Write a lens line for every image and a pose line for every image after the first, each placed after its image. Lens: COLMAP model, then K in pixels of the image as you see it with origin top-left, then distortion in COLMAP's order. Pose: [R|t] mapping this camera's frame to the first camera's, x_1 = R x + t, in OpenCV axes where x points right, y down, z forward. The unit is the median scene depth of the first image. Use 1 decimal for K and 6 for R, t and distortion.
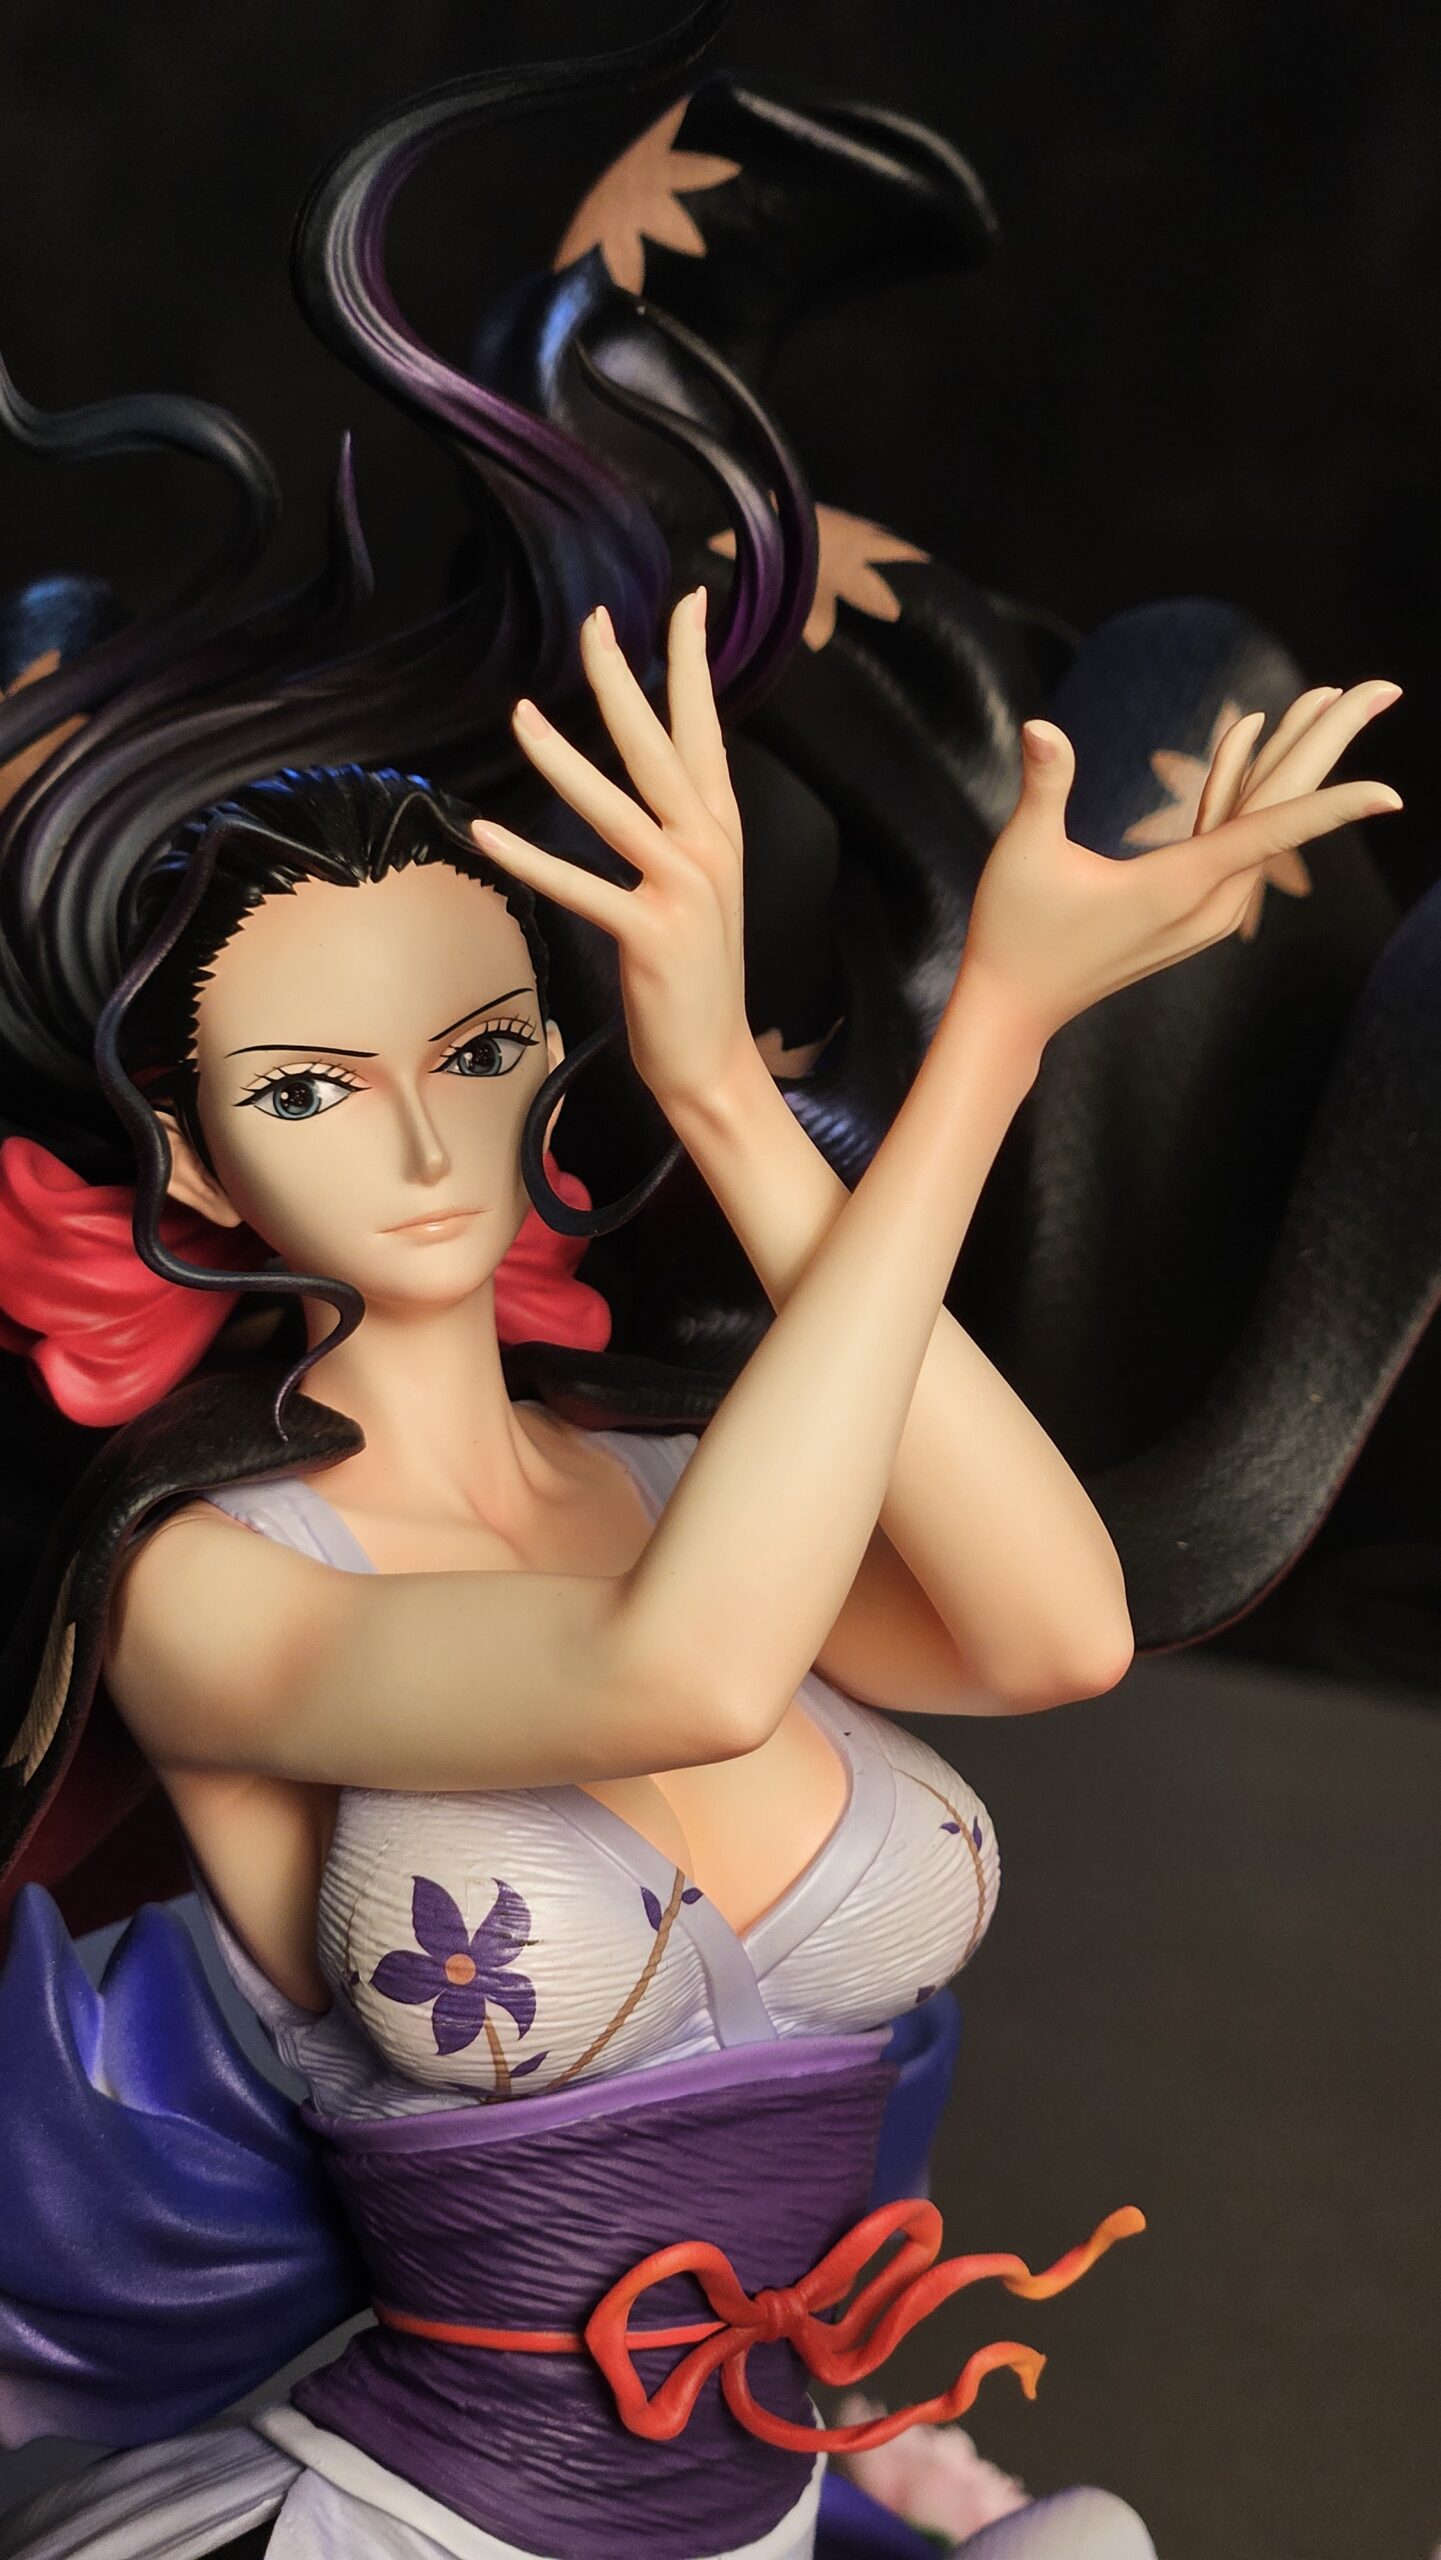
lens RADIAL K [[4999.3, 0, 725.1], [0, 4999.3, 1409.6], [0, 0, 1]] dist [-0.471223, 4.360439]
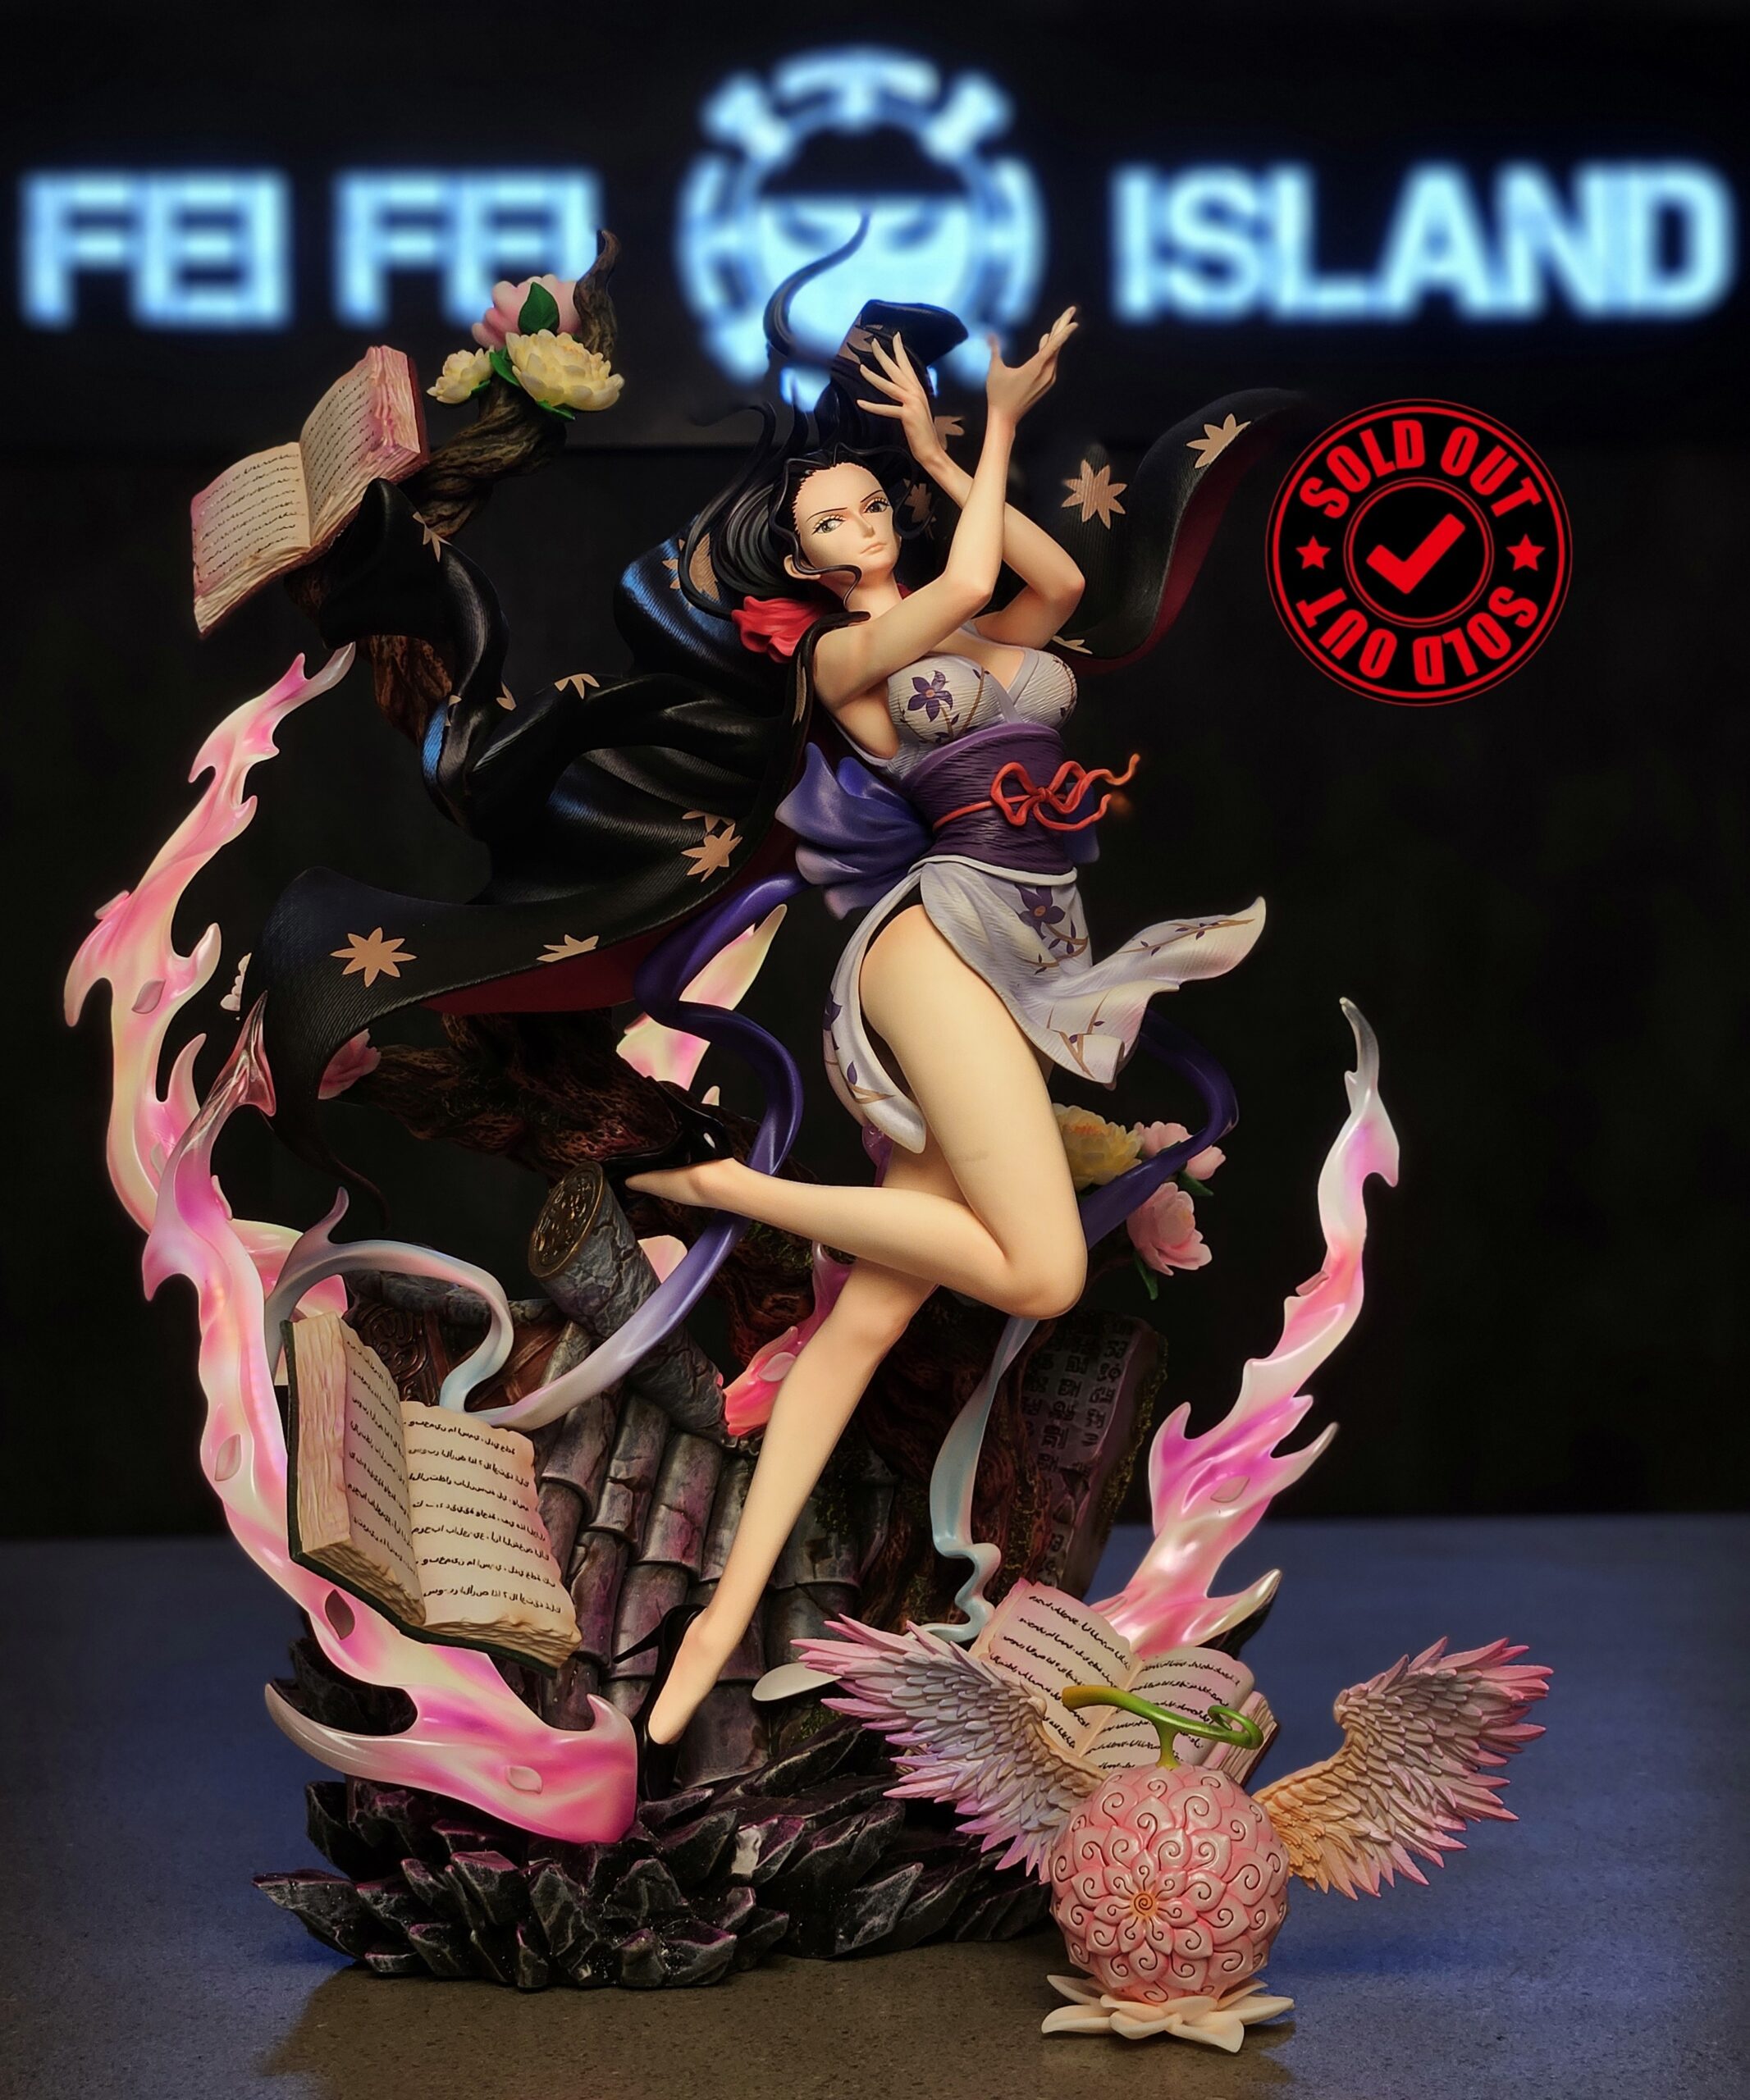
lens RADIAL K [[4433.0, 0, 875.0], [0, 4433.0, 1050.0], [0, 0, 1]] dist [-0.601667, 0.310736]
pose [[0.966104, -0.258133, -0.003204, -0.145920], [0.248763, 0.934211, -0.255670, 1.153148], [0.068990, 0.246207, 0.966759, -2.054374]]
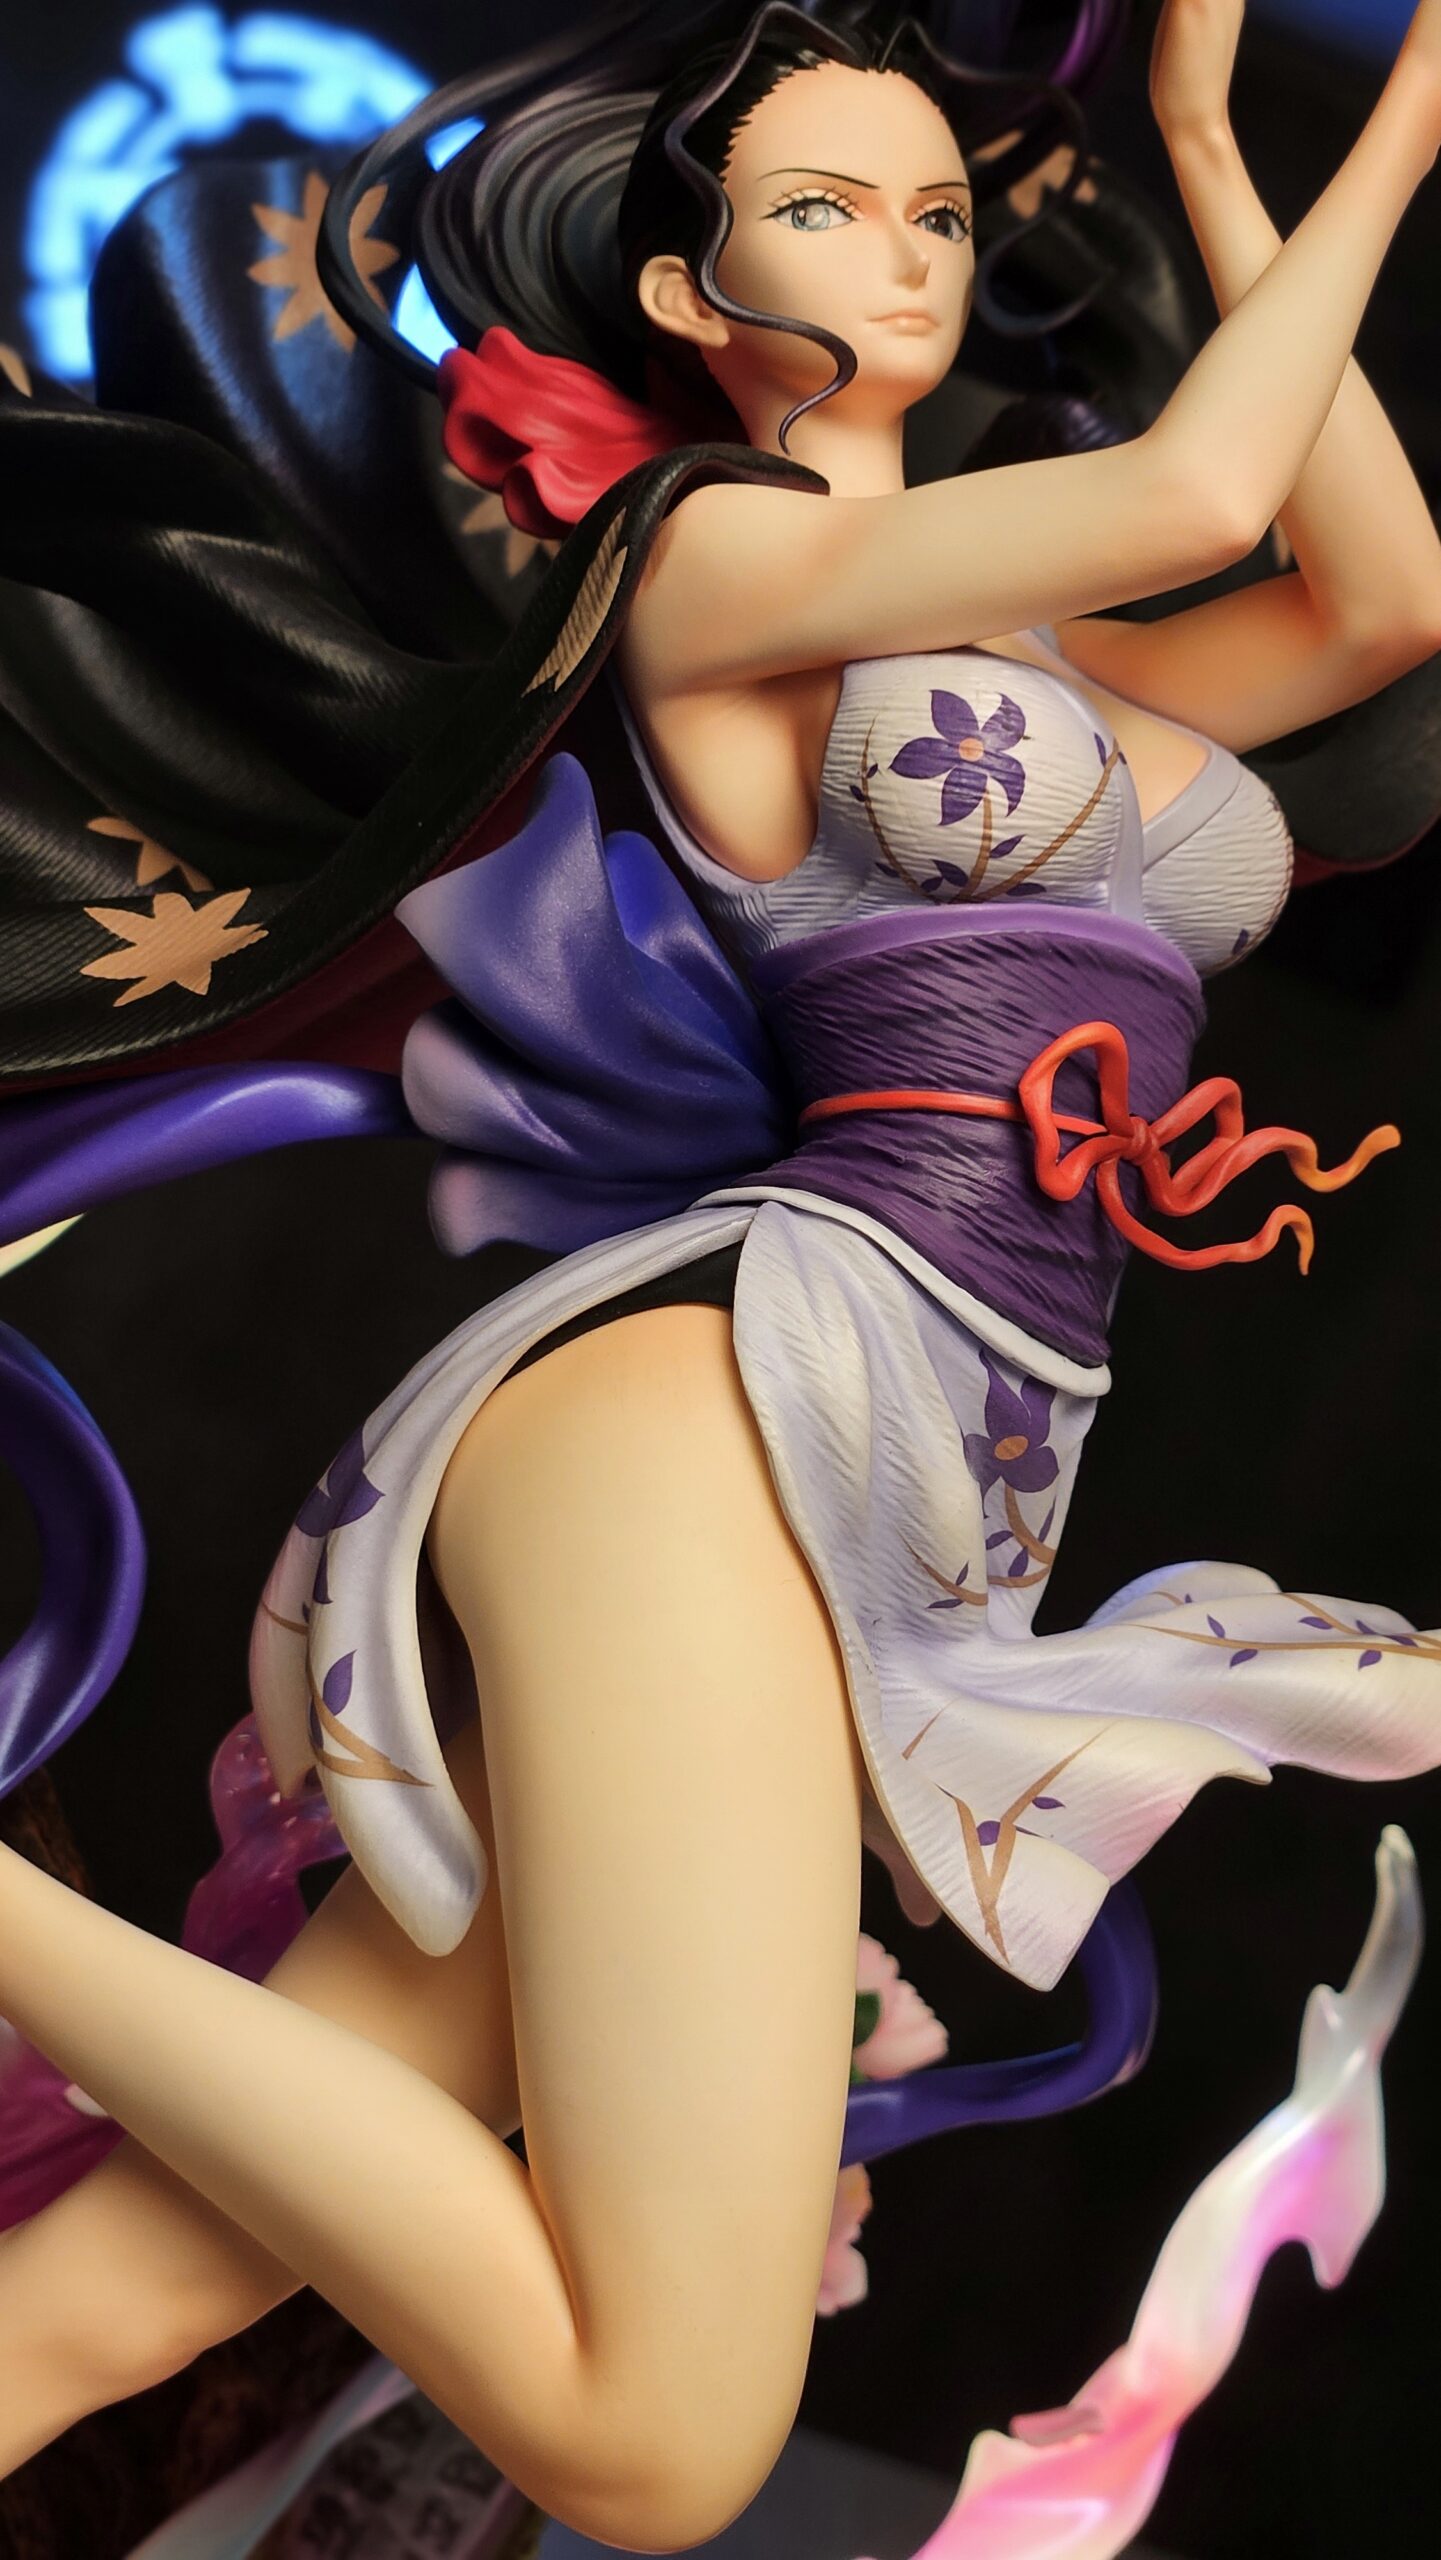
lens RADIAL K [[4999.3, 0, 725.1], [0, 4999.3, 1409.6], [0, 0, 1]] dist [-0.471223, 4.360439]
pose [[0.979418, 0.108167, 0.170411, -0.303363], [-0.067056, 0.970700, -0.230748, 0.556031], [-0.190377, 0.214571, 0.957975, -0.168927]]
